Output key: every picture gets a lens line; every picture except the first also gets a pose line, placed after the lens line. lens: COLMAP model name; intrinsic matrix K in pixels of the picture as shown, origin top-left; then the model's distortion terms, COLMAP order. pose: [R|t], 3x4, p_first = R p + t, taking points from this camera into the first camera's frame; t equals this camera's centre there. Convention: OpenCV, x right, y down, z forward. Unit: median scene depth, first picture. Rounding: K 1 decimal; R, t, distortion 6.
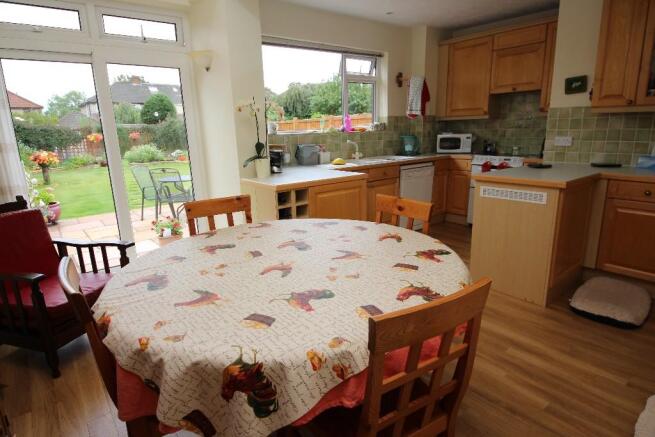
lens RADIAL K [[369.5, 0, 332.9], [0, 369.5, 217.8], [0, 0, 1]] dist [0.003045, -0.002464]
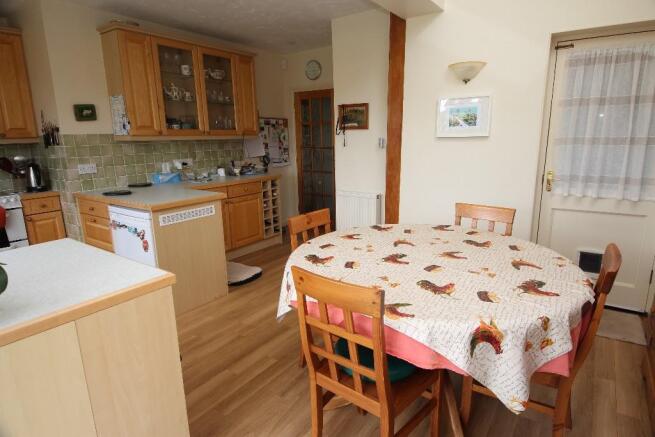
lens RADIAL K [[369.5, 0, 332.9], [0, 369.5, 217.8], [0, 0, 1]] dist [0.003045, -0.002464]
pose [[-0.271996, -0.182229, 0.944887, -0.862741], [0.254661, 0.933268, 0.253295, -0.293807], [-0.927990, 0.309521, -0.207438, 1.121488]]
